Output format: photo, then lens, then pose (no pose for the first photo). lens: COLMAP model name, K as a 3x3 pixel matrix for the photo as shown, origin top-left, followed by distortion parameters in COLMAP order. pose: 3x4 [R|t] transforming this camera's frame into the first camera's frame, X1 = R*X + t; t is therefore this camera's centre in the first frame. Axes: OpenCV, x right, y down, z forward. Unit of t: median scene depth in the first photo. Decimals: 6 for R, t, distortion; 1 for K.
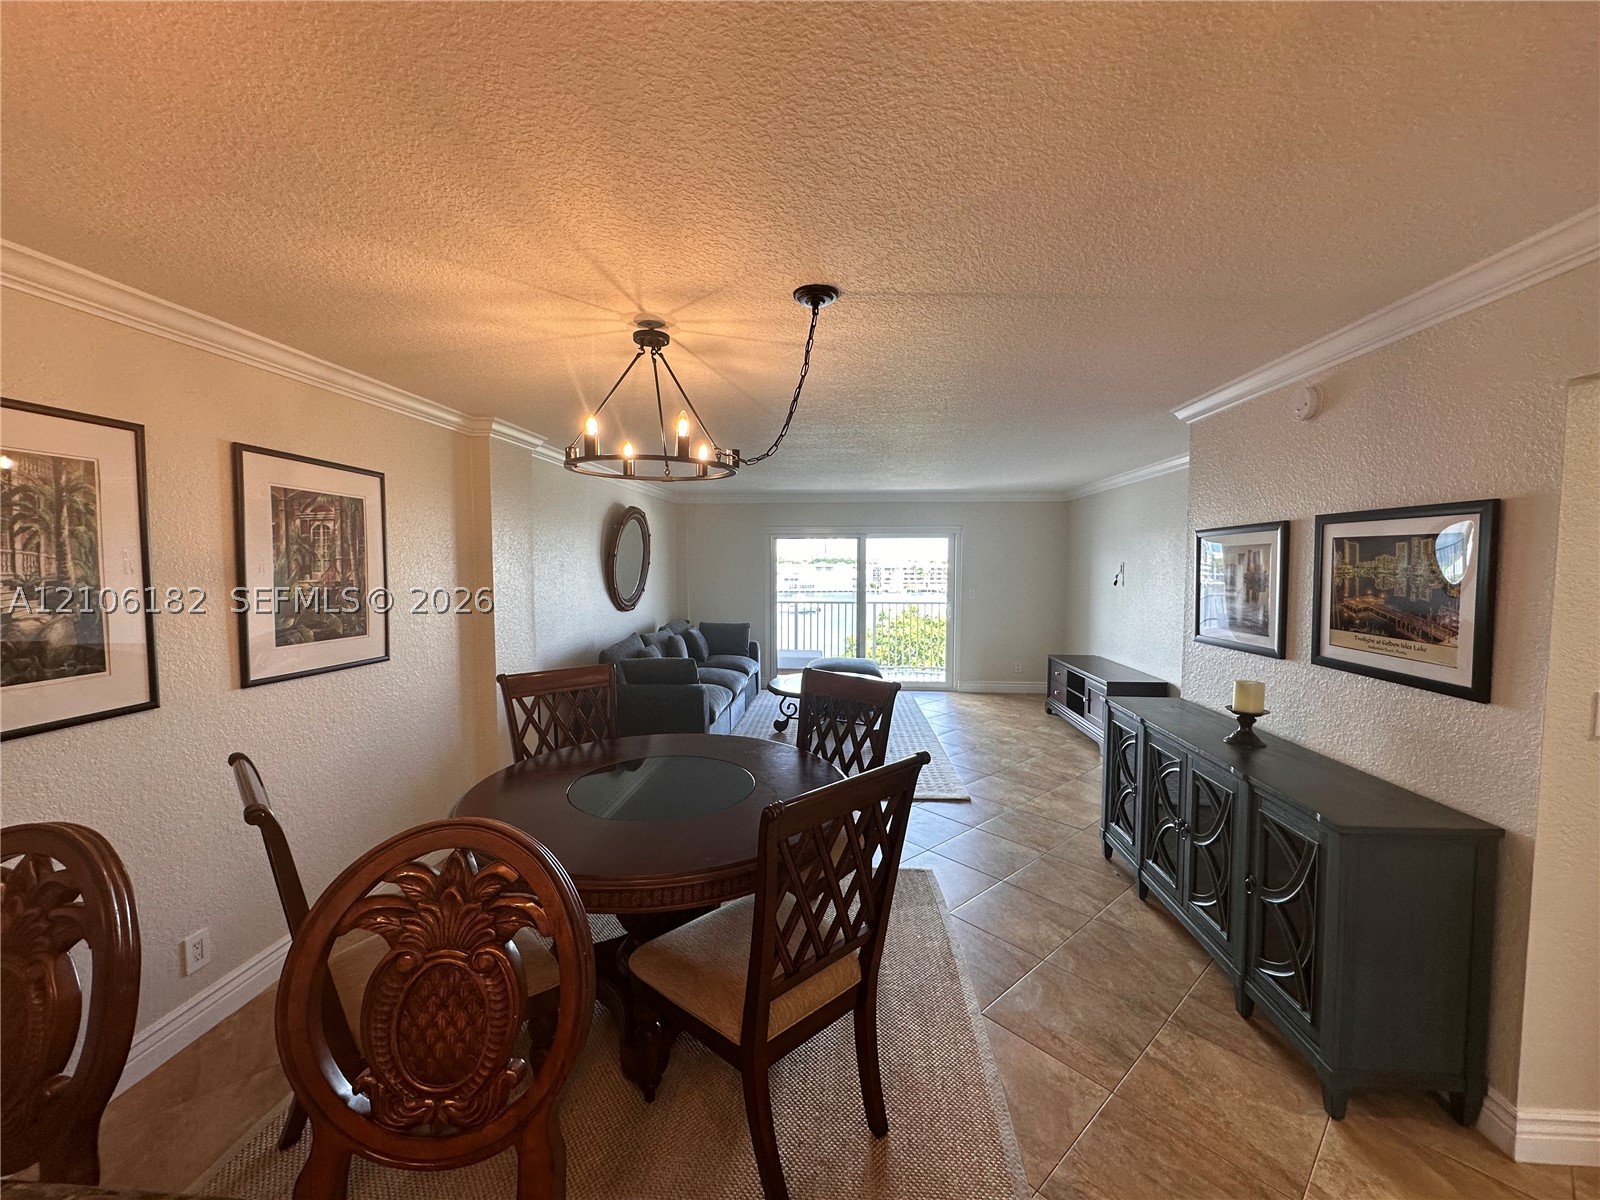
lens RADIAL K [[636.7, 0, 801.0], [0, 636.7, 596.2], [0, 0, 1]] dist [-0.004407, 0.000861]
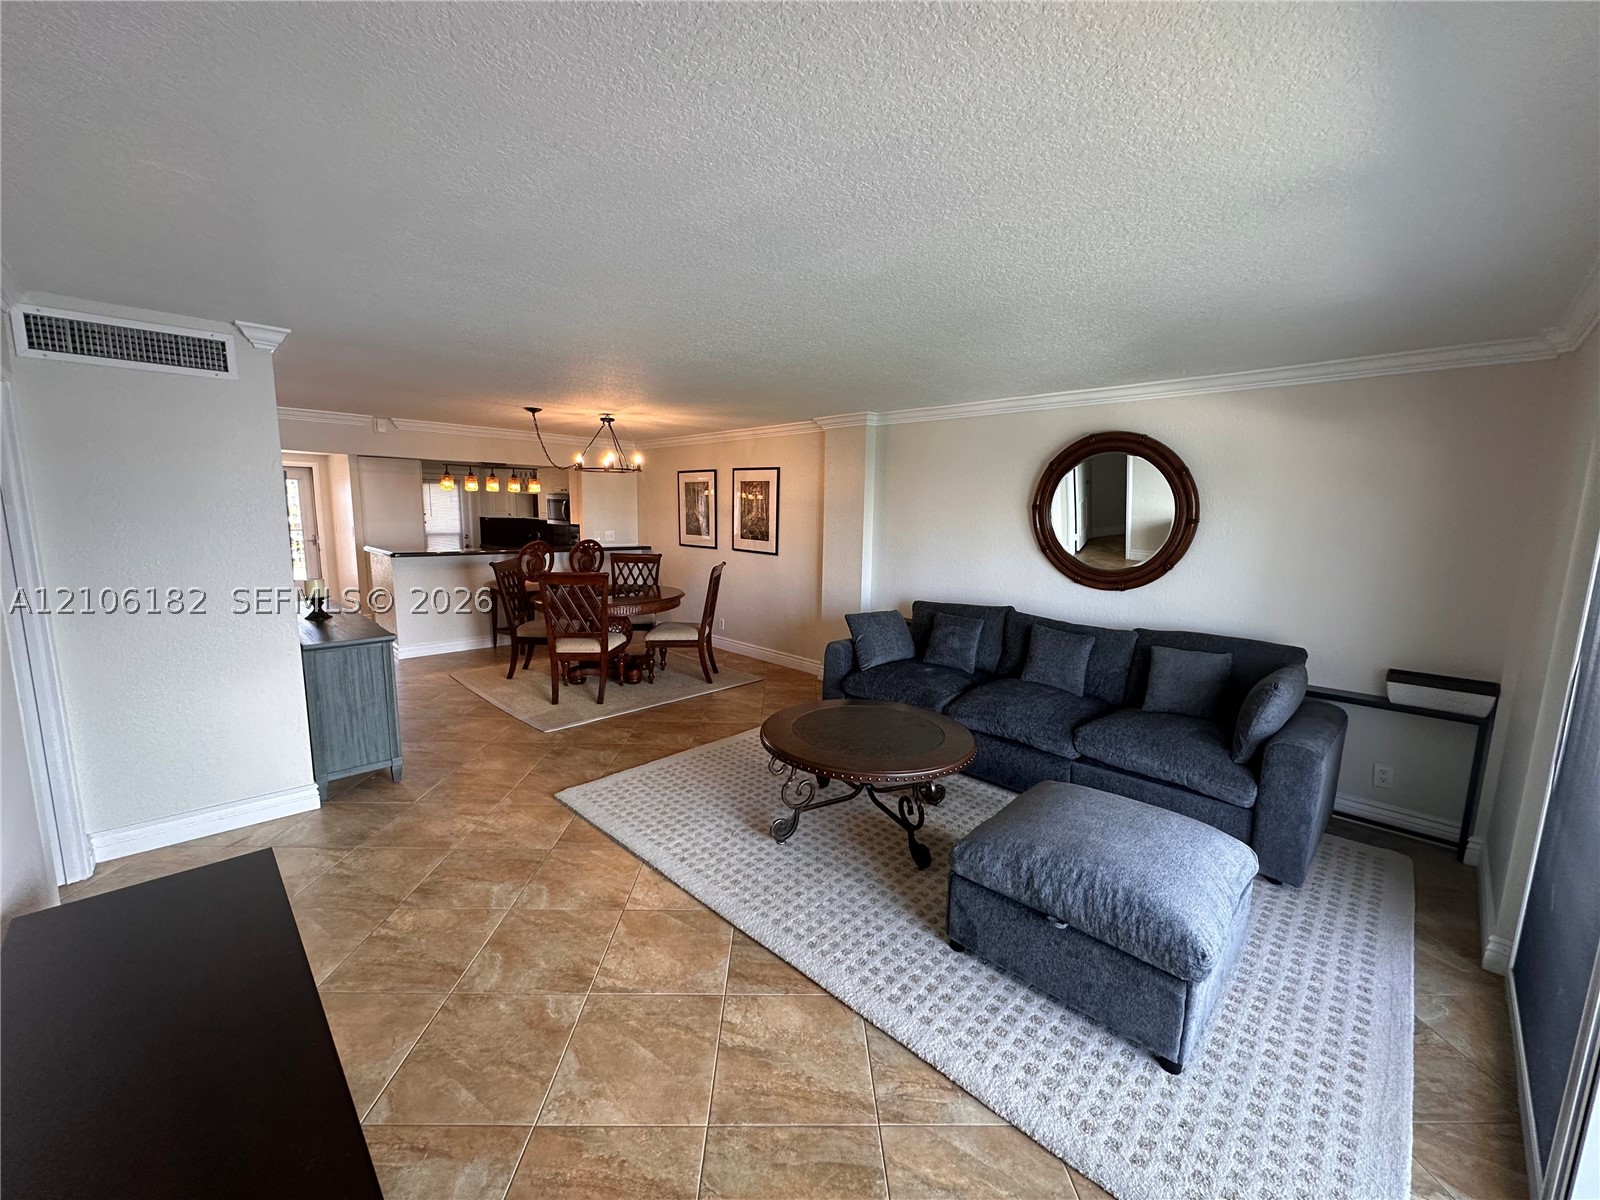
lens RADIAL K [[636.7, 0, 799.8], [0, 636.7, 602.2], [0, 0, 1]] dist [-0.004407, 0.000861]
pose [[-0.653553, 0.101447, -0.750051, 1.081794], [-0.056186, 0.981740, 0.181742, -0.162255], [0.754793, 0.160921, -0.635919, 2.864303]]
